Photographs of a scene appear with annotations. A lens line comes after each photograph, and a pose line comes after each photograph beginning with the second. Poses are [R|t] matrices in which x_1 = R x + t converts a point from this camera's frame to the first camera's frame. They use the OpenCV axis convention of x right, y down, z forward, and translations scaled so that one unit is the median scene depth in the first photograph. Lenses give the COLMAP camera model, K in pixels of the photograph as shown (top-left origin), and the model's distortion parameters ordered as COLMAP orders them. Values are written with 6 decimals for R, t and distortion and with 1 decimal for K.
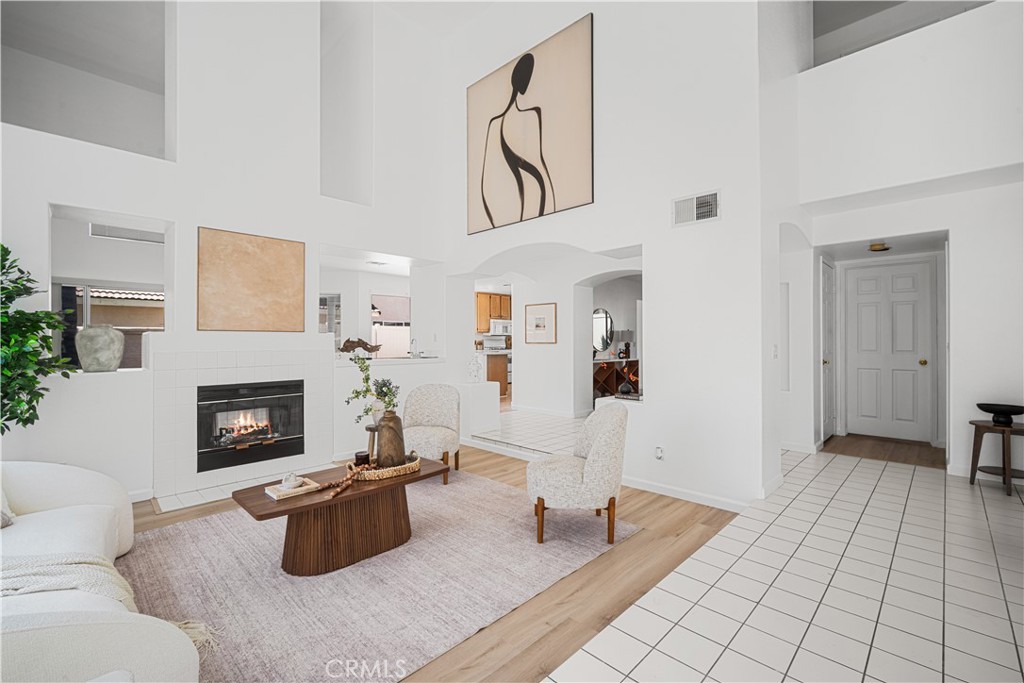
lens RADIAL K [[454.1, 0, 507.1], [0, 454.1, 337.6], [0, 0, 1]] dist [-0.001528, 0.001480]
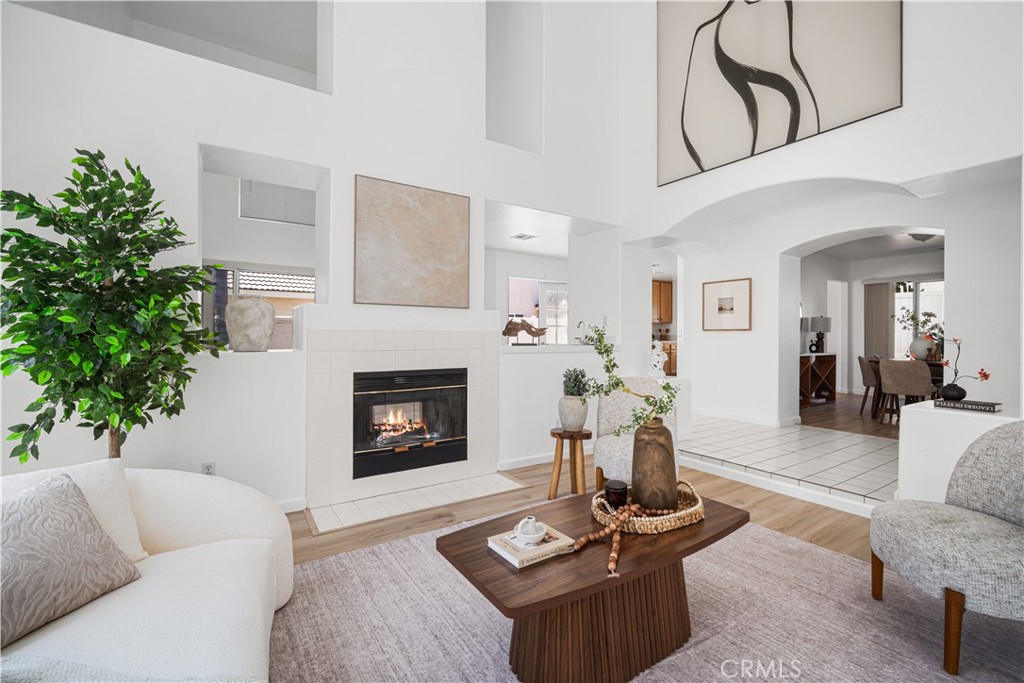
lens RADIAL K [[454.7, 0, 507.8], [0, 454.7, 334.8], [0, 0, 1]] dist [-0.003161, 0.000140]
pose [[0.978942, 0.006883, -0.204021, -0.249463], [-0.006212, 0.999973, 0.003930, 0.035246], [0.204043, -0.002580, 0.978959, 0.264762]]
